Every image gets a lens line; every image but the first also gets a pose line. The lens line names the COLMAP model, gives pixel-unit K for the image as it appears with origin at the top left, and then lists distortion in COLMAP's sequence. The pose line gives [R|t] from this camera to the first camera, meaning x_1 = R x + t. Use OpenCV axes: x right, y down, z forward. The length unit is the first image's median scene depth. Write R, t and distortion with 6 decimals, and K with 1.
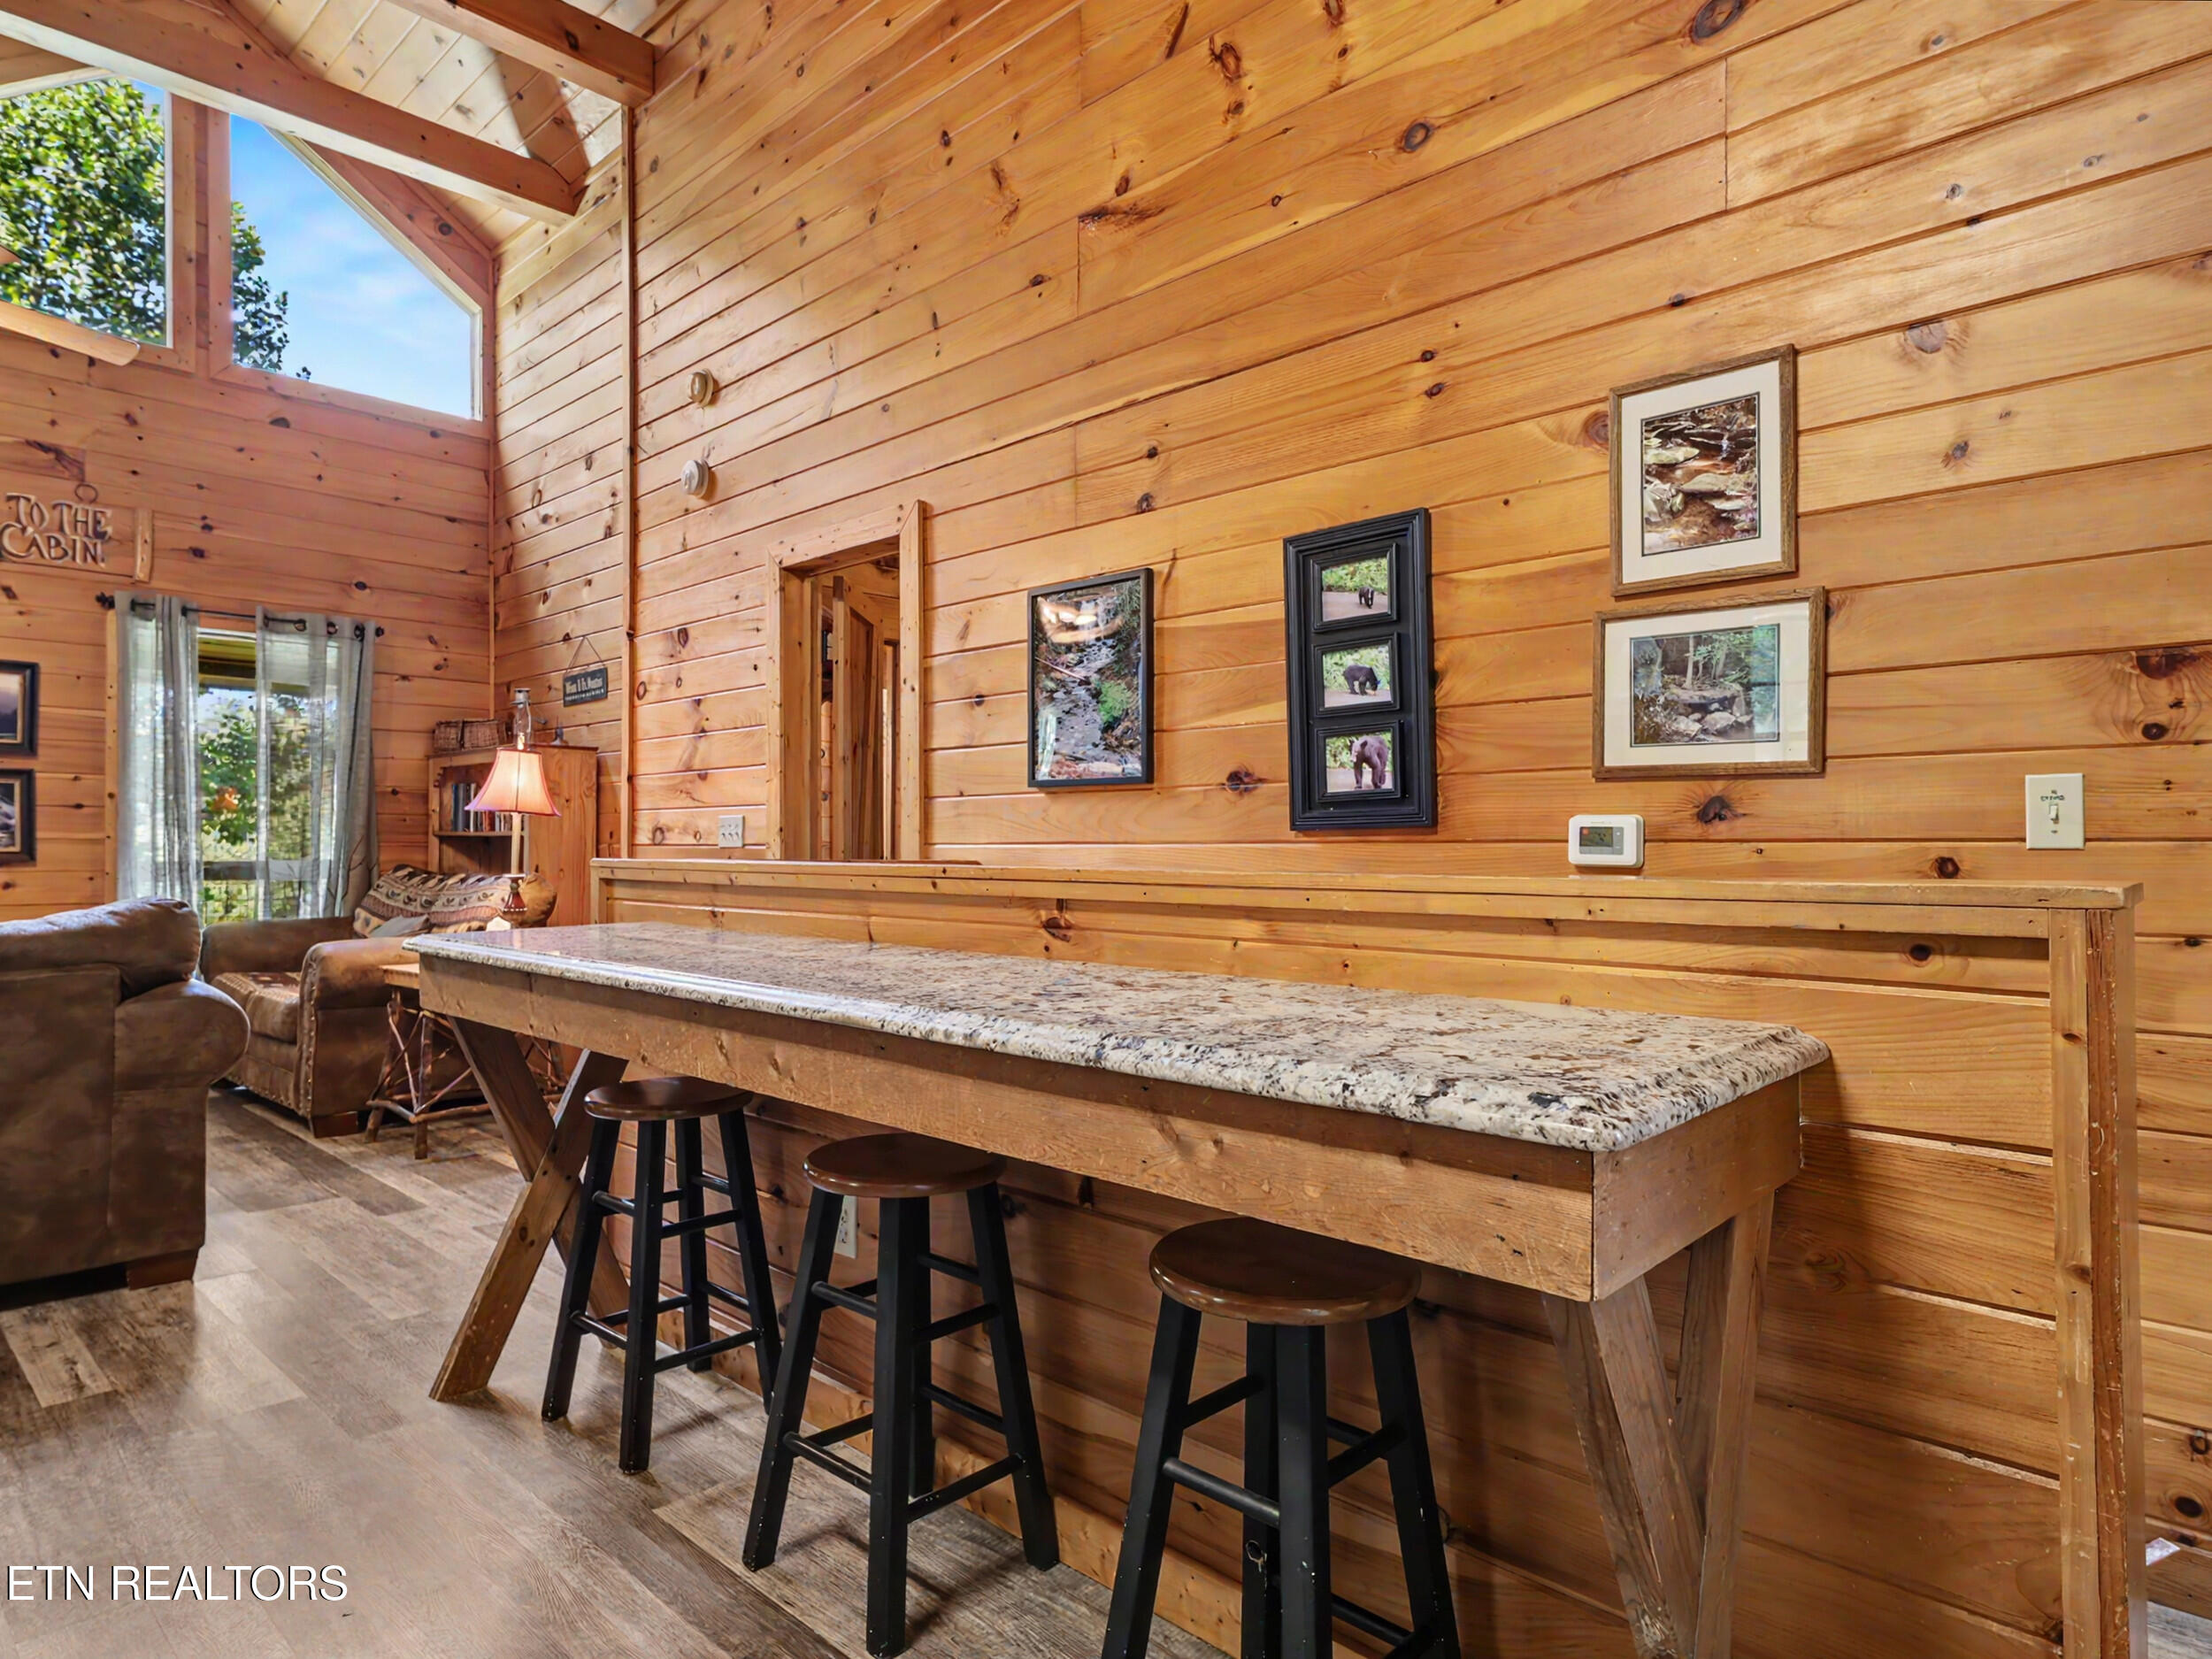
lens RADIAL K [[1287.9, 0, 1111.1], [0, 1287.9, 827.5], [0, 0, 1]] dist [0.005923, 0.003810]
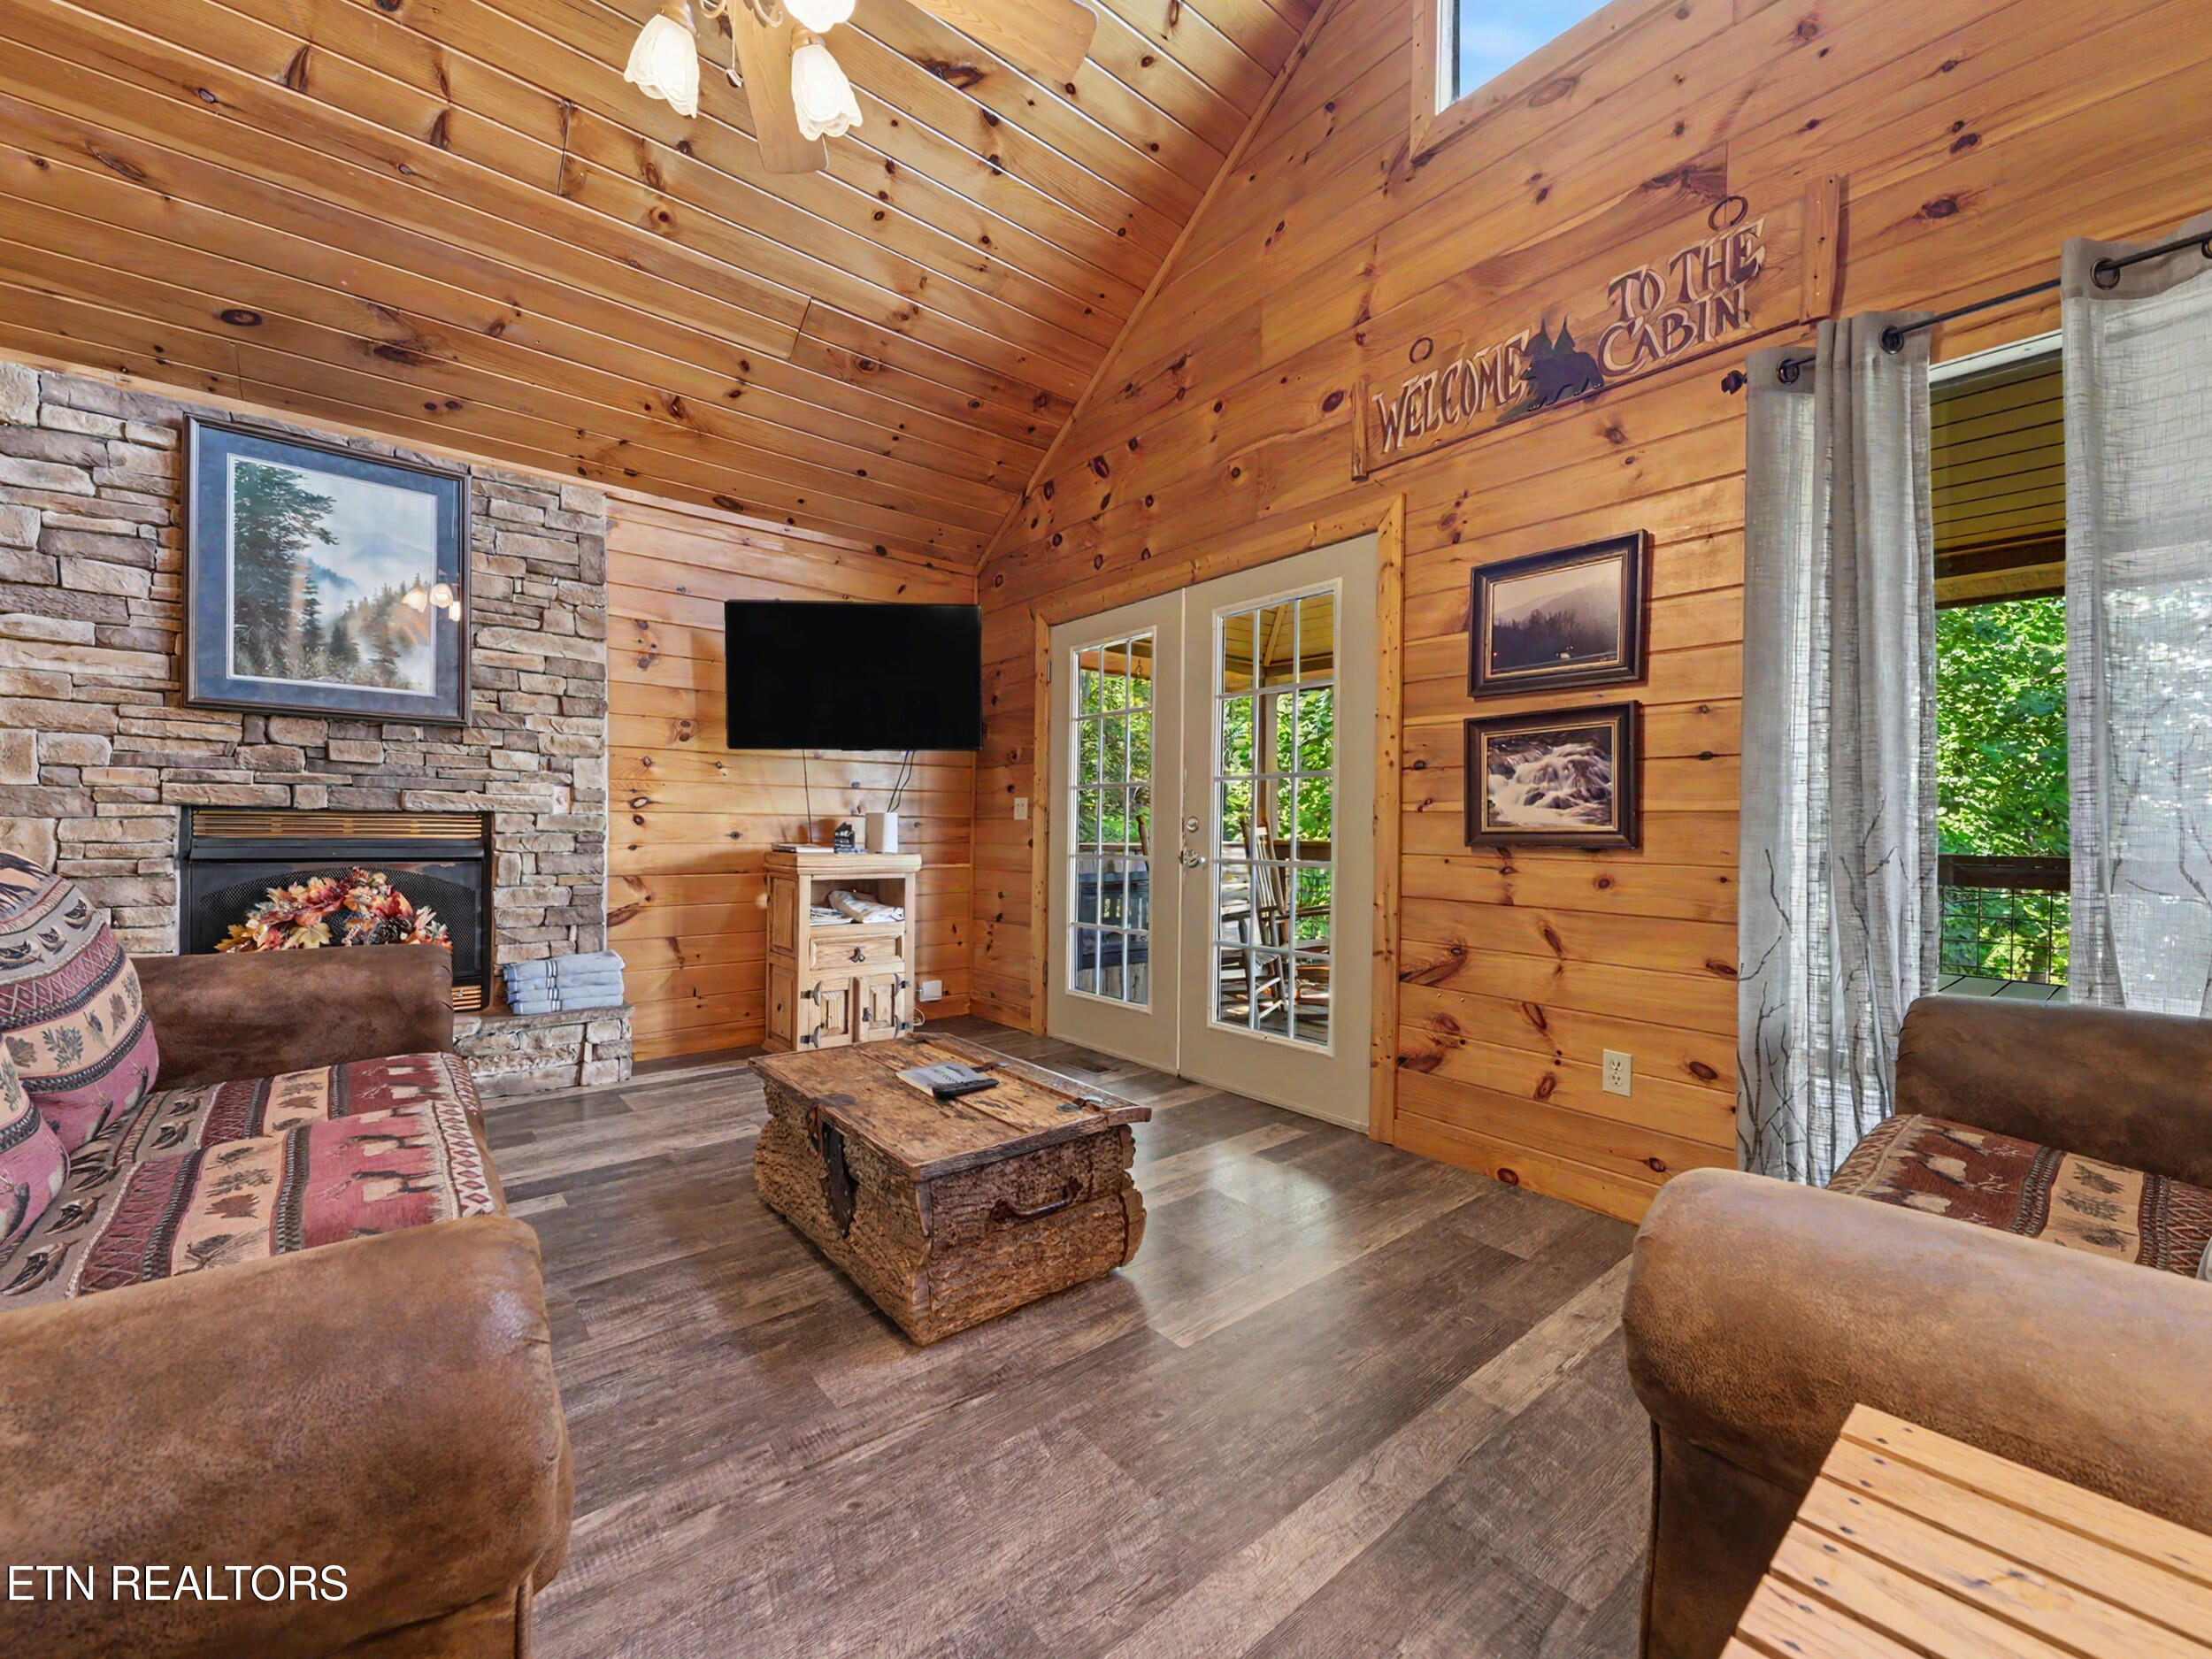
lens RADIAL K [[877.8, 0, 1096.9], [0, 877.8, 826.3], [0, 0, 1]] dist [0.022687, -0.009973]
pose [[-0.122597, -0.001399, -0.992456, -0.364922], [-0.007612, 0.999971, -0.000469, 0.017522], [0.992427, 0.007497, -0.122604, 0.775178]]
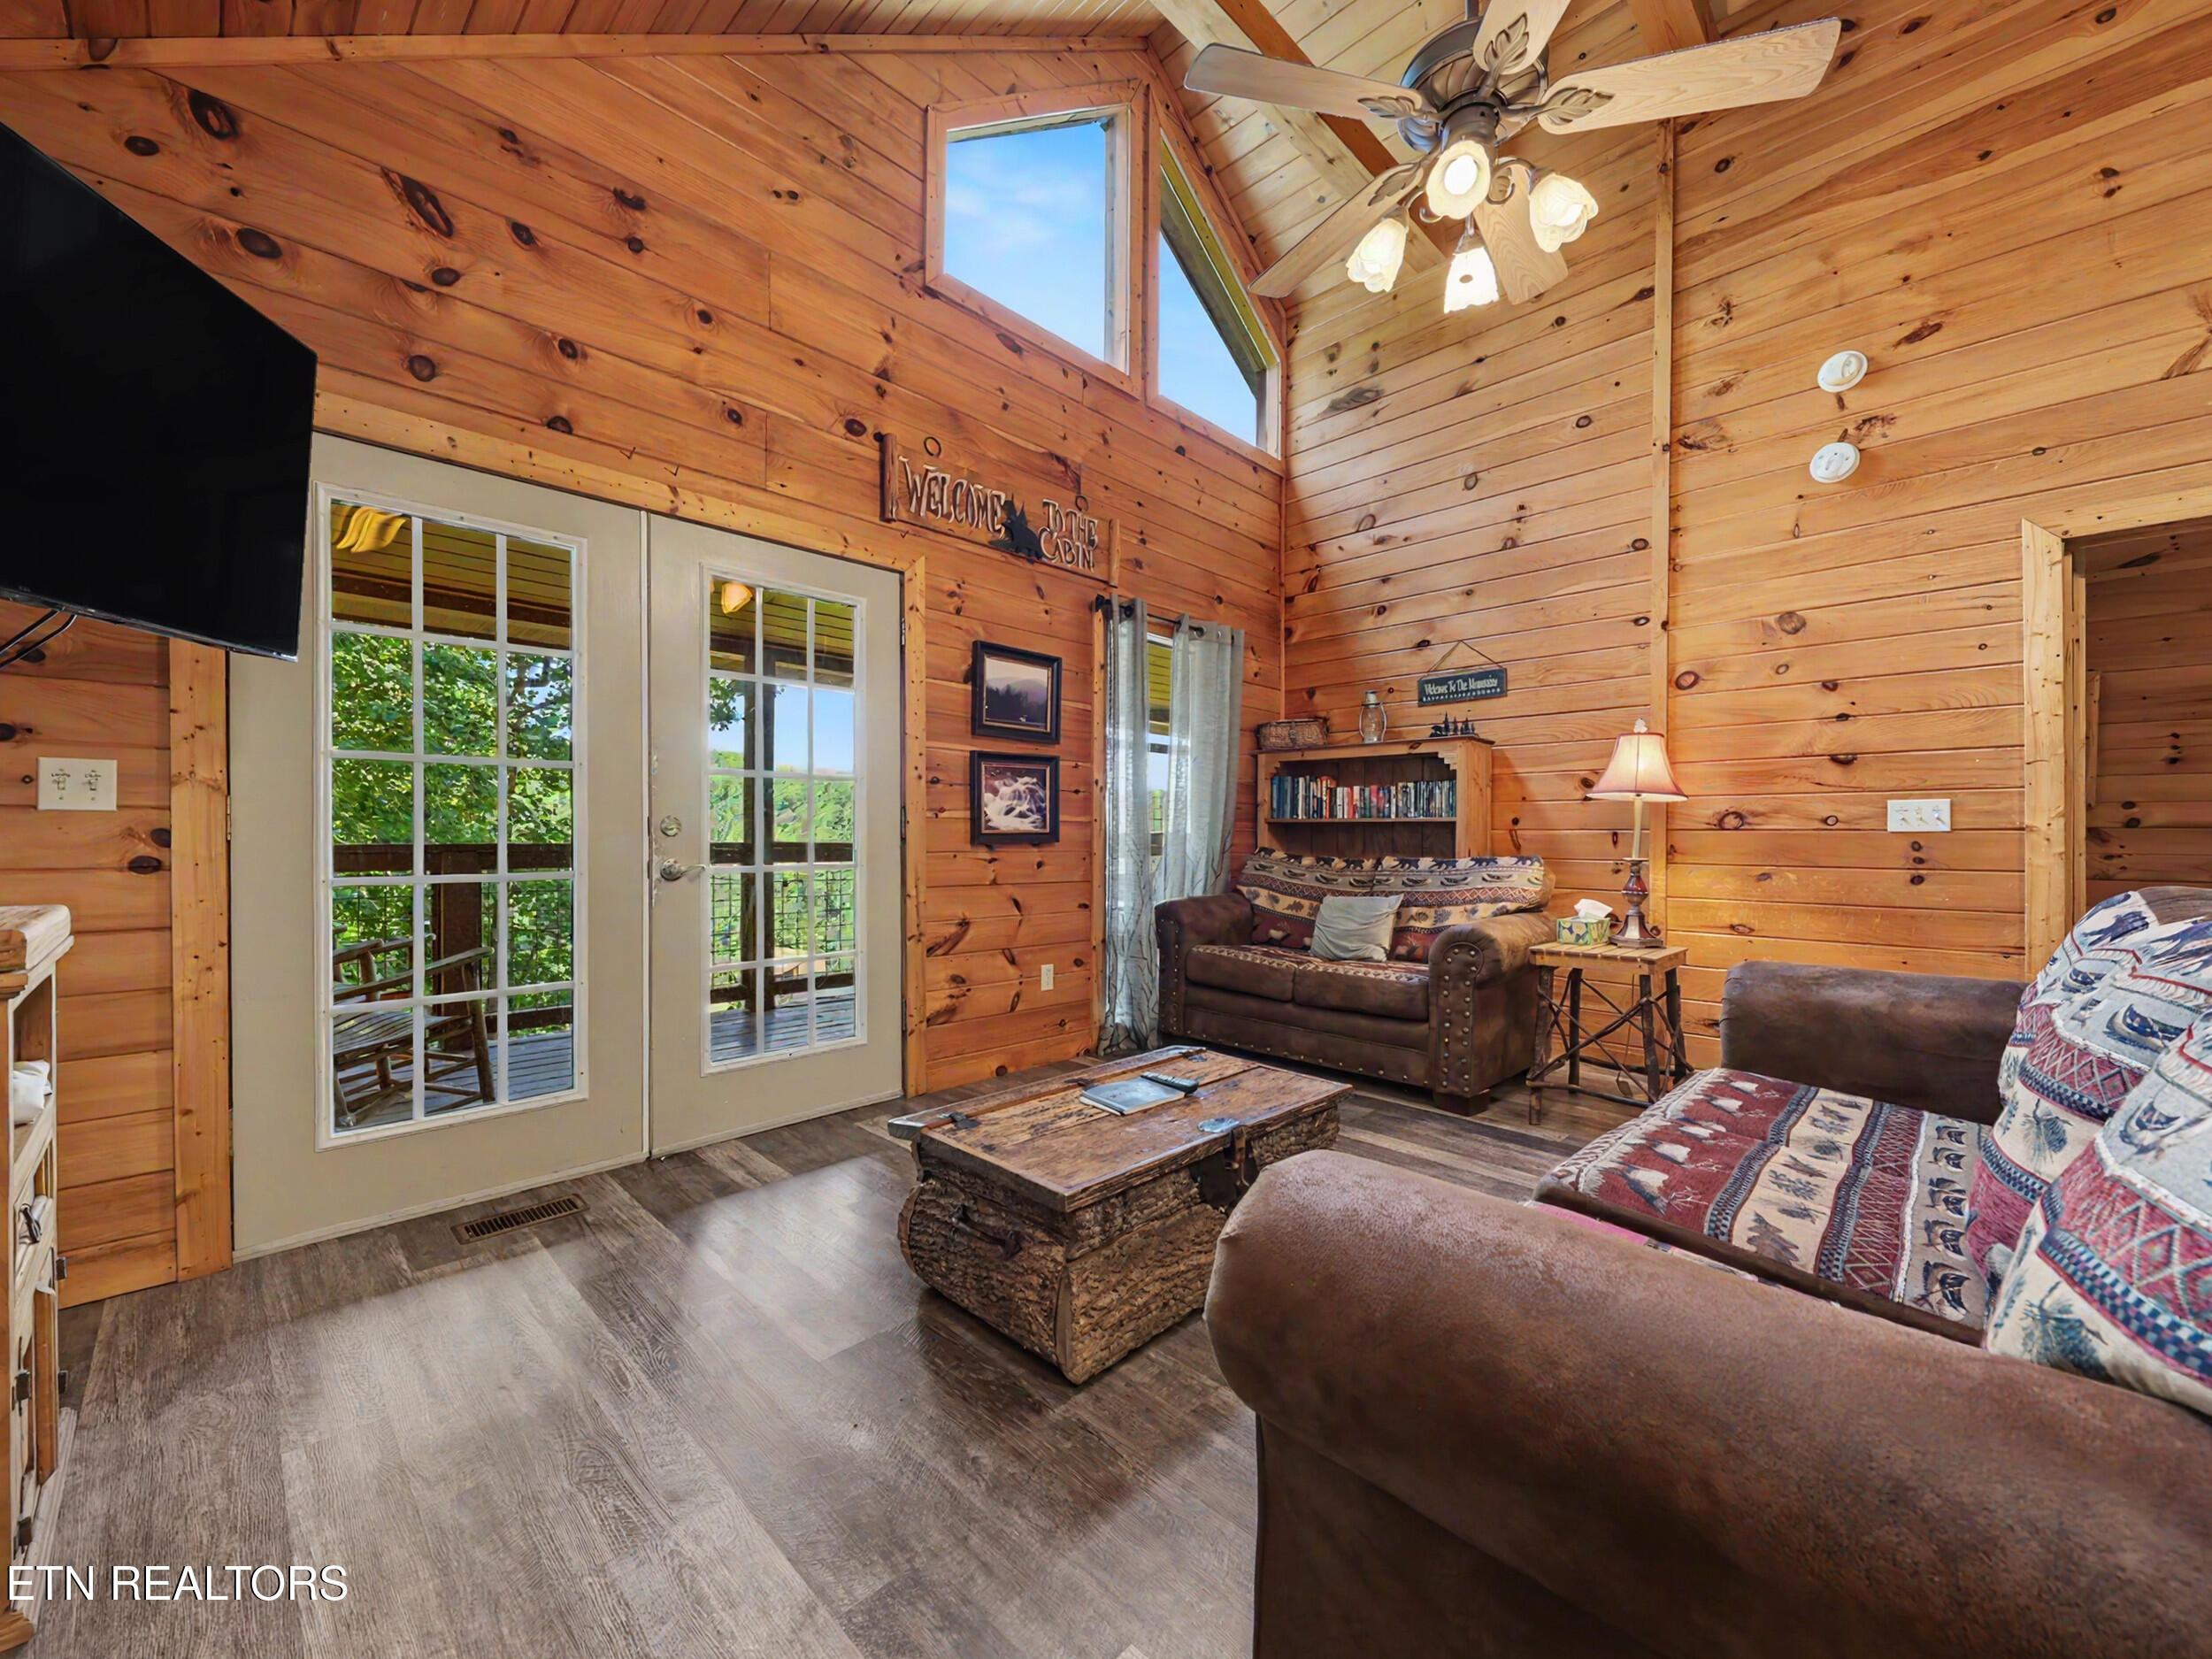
lens RADIAL K [[877.8, 0, 1096.9], [0, 877.8, 826.3], [0, 0, 1]] dist [0.022687, -0.009973]
pose [[0.999779, 0.003936, -0.020655, -0.765788], [-0.004018, 0.999984, -0.003936, 0.015438], [0.020639, 0.004019, 0.999779, 0.263503]]
